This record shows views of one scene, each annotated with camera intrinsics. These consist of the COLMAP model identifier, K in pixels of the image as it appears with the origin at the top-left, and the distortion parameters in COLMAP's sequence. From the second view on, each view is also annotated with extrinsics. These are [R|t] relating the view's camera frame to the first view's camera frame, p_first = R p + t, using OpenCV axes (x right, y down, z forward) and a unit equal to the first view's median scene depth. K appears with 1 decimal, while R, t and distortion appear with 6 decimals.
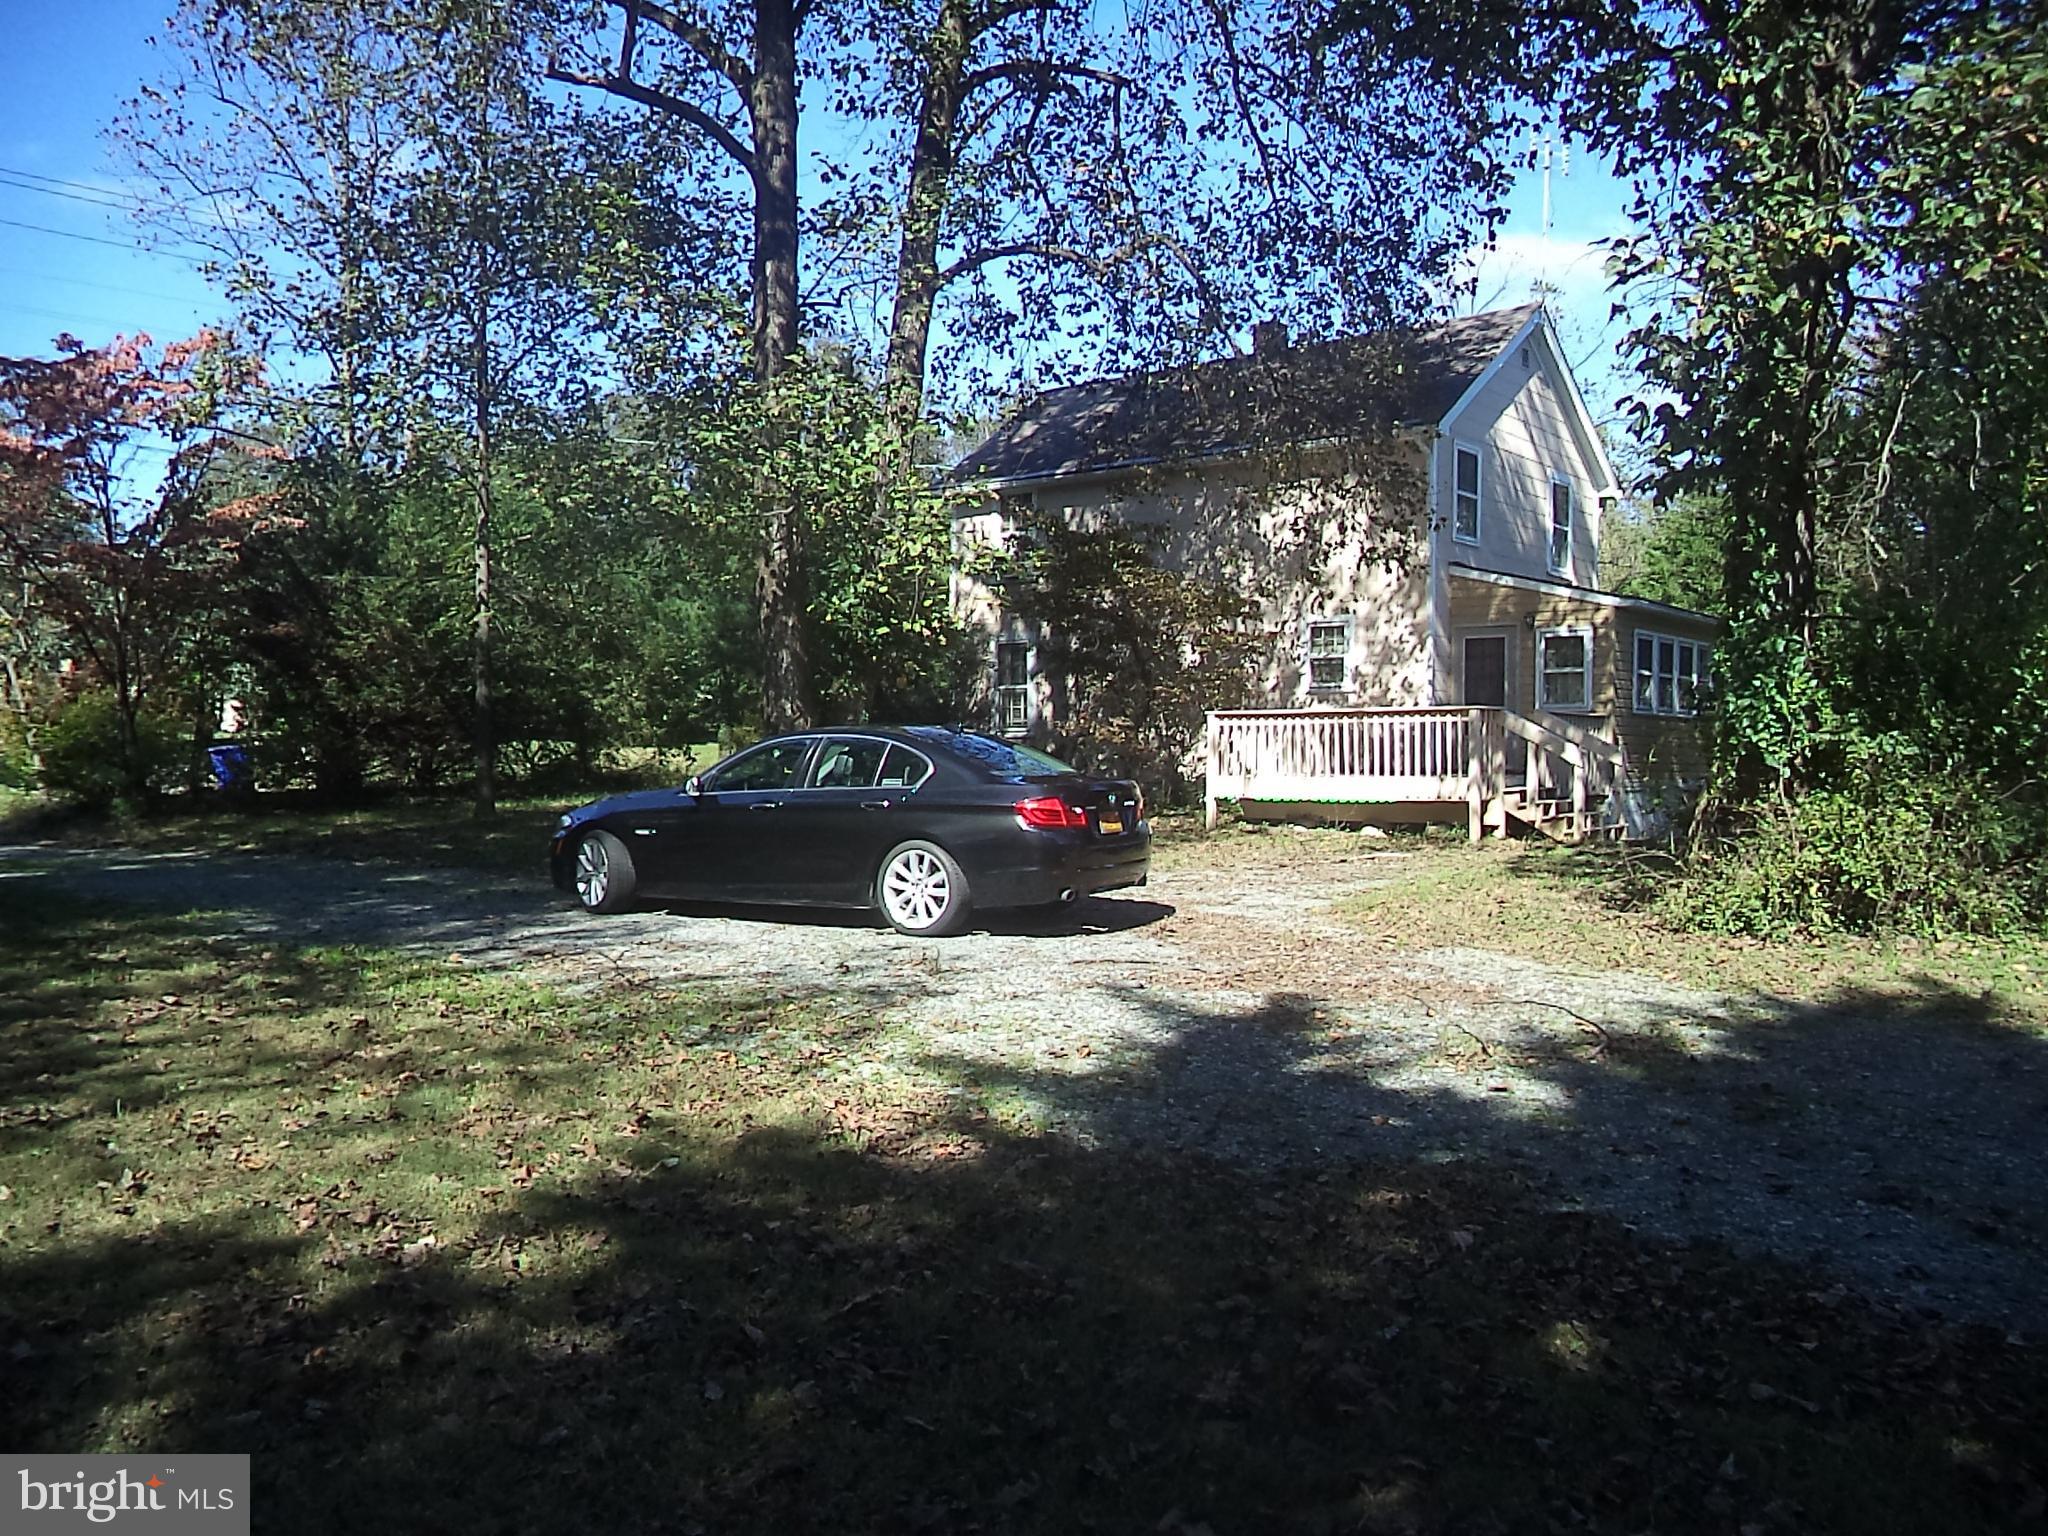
lens RADIAL K [[1767.5, 0, 1024.0], [0, 1767.5, 768.0], [0, 0, 1]] dist [-0.003029, -0.002318]
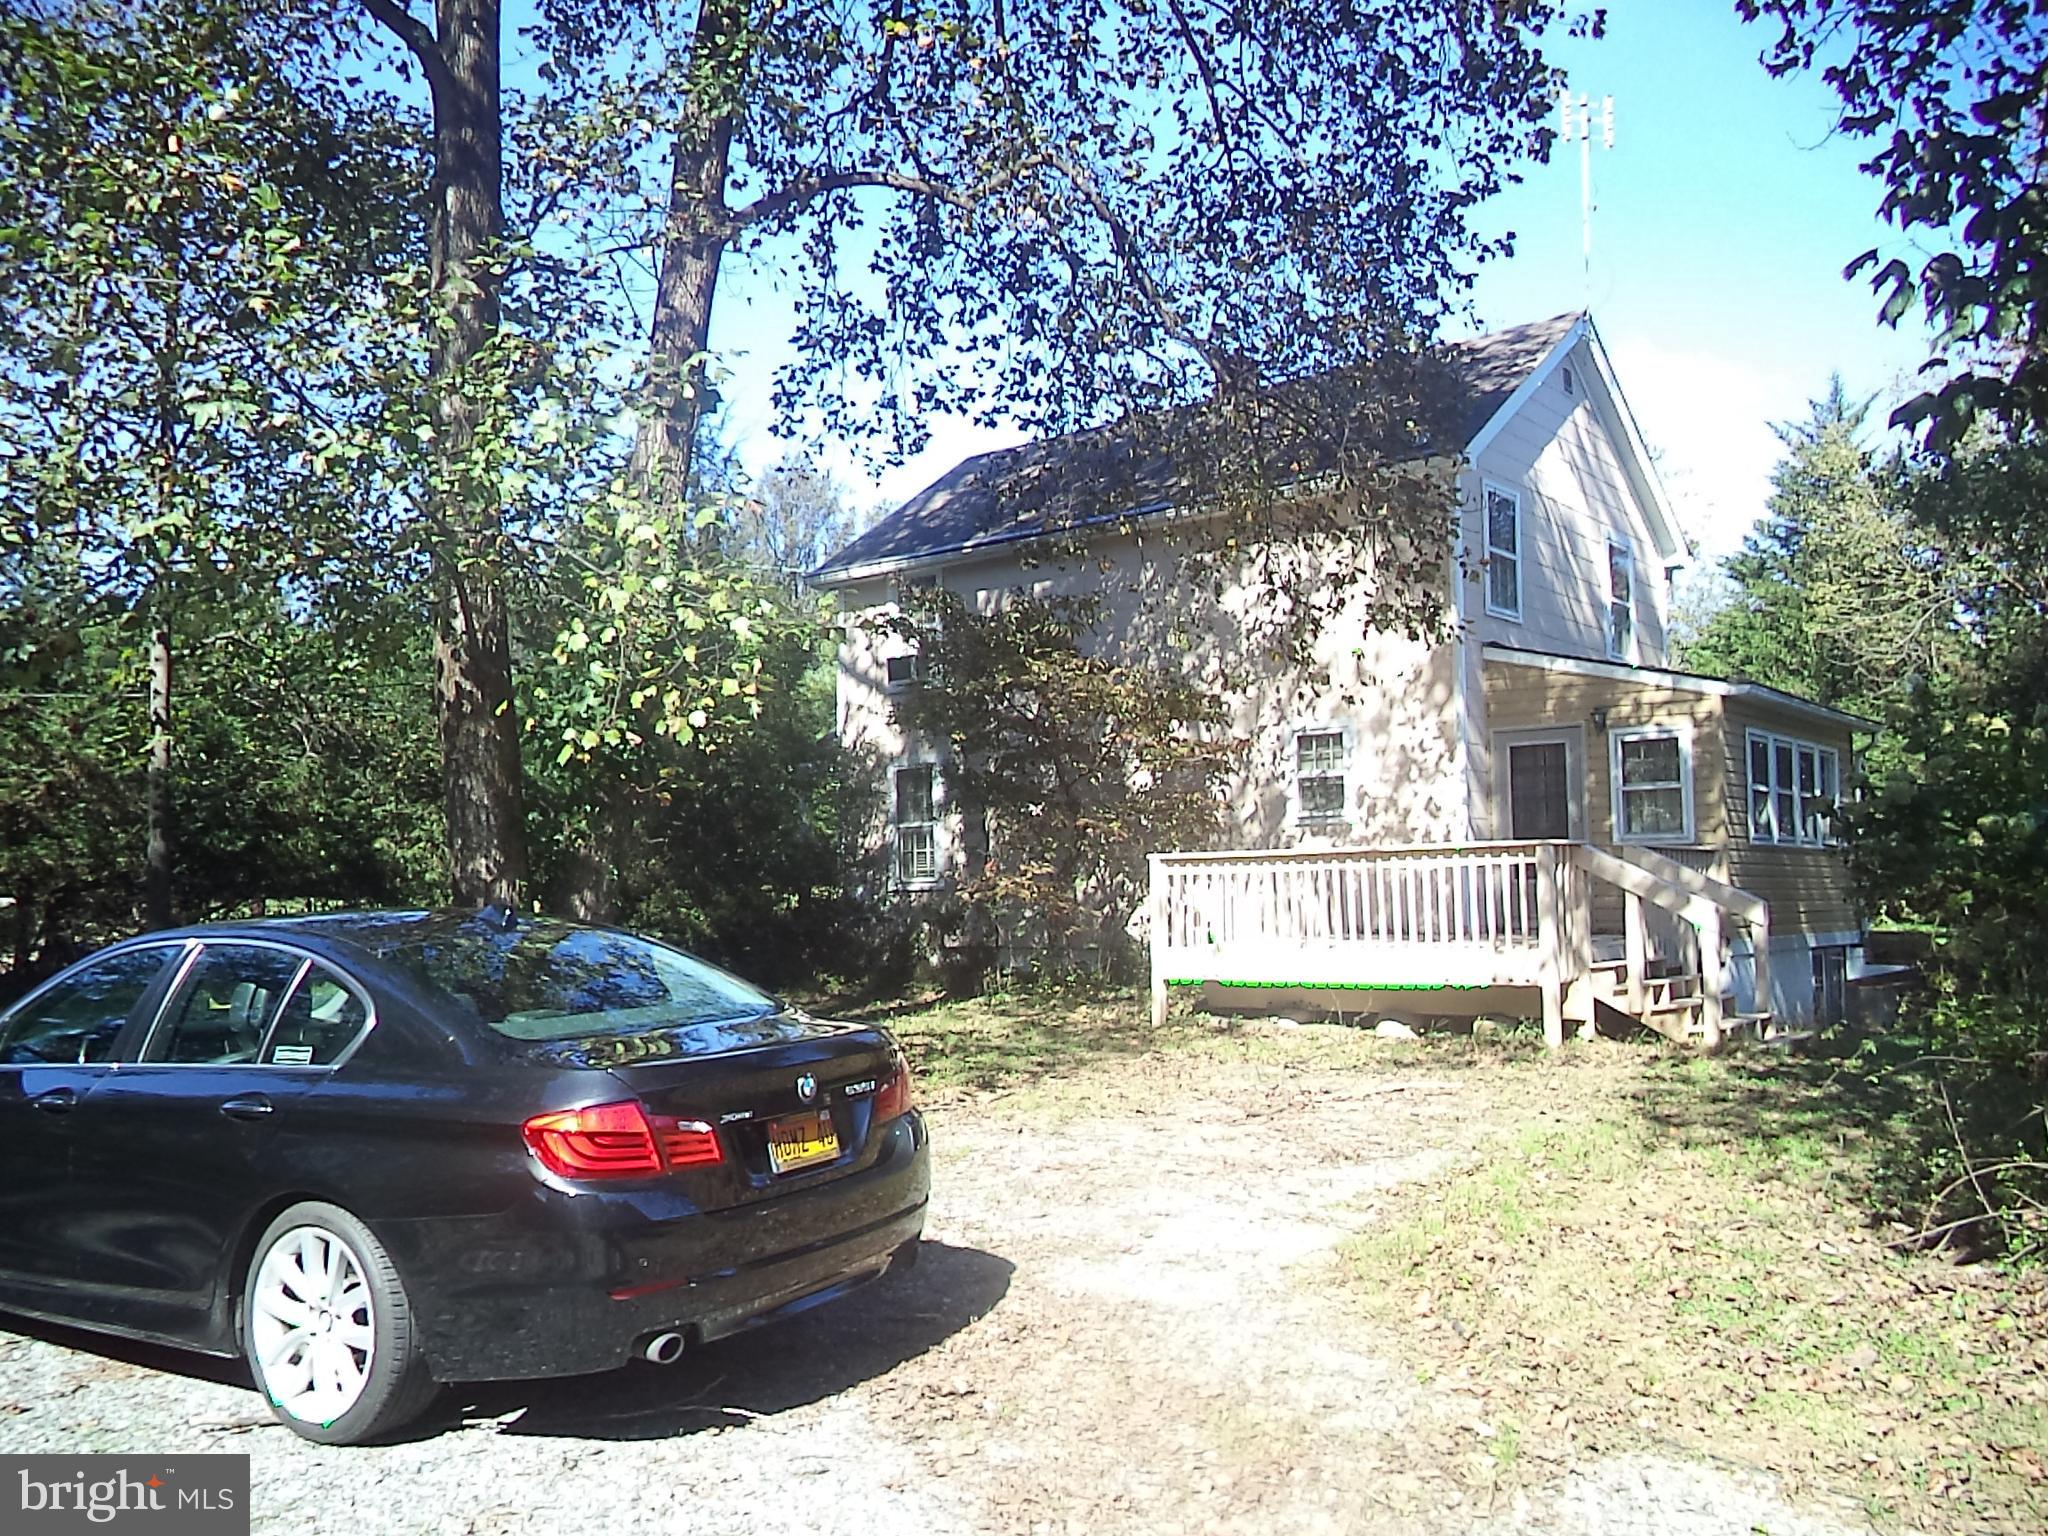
lens RADIAL K [[1626.9, 0, 1024.0], [0, 1626.9, 768.0], [0, 0, 1]] dist [-0.053164, 0.127009]
pose [[0.999679, -0.019528, -0.016159, 0.061156], [0.018182, 0.996658, -0.079644, -0.014783], [0.017661, 0.079325, 0.996692, 0.337161]]
